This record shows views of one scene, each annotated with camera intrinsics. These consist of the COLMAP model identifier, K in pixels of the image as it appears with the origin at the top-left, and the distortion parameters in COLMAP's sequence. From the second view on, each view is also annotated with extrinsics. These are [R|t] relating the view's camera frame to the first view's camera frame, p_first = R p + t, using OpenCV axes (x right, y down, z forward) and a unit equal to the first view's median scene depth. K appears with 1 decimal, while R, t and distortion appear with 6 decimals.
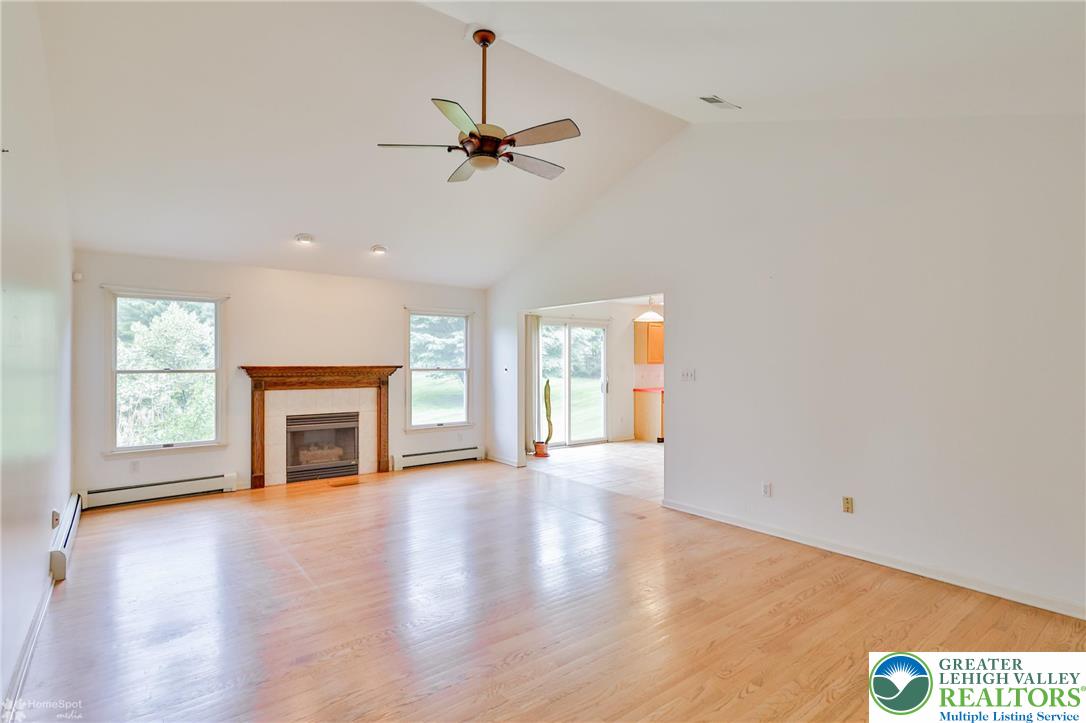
lens RADIAL K [[537.0, 0, 534.1], [0, 537.0, 359.4], [0, 0, 1]] dist [-0.000102, 0.000381]
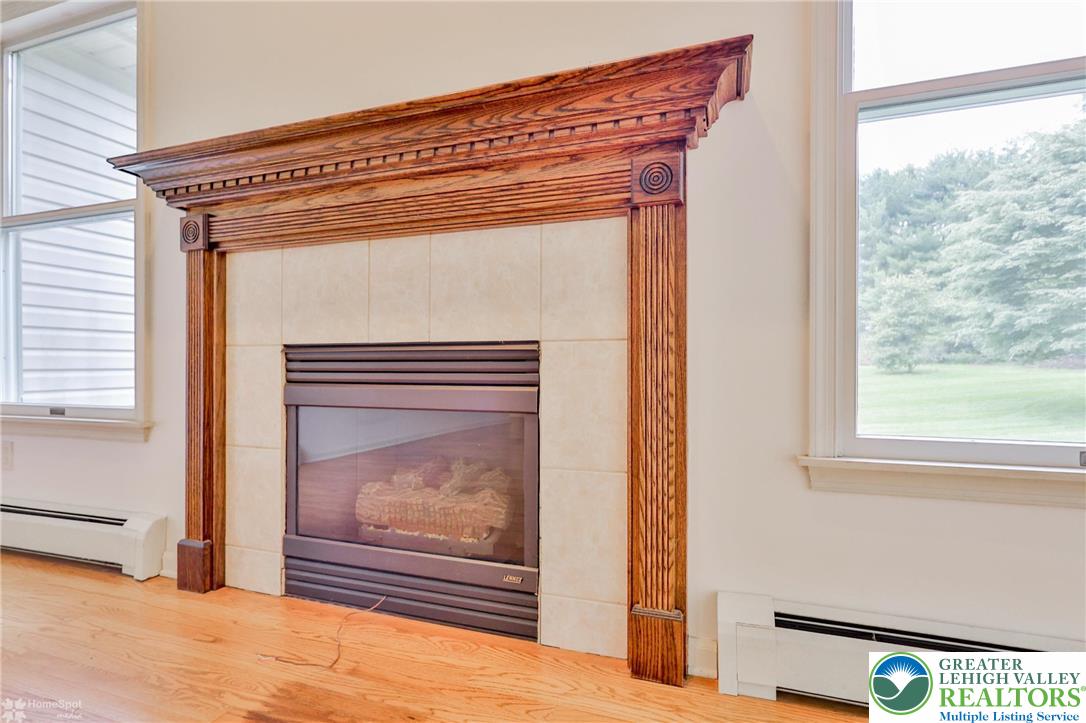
lens RADIAL K [[537.0, 0, 538.2], [0, 537.0, 365.3], [0, 0, 1]] dist [-0.000102, 0.000381]
pose [[0.542392, 0.003704, -0.840117, -0.163549], [0.008029, 0.999922, 0.009592, 0.112766], [0.840087, -0.011948, 0.542320, 0.951623]]
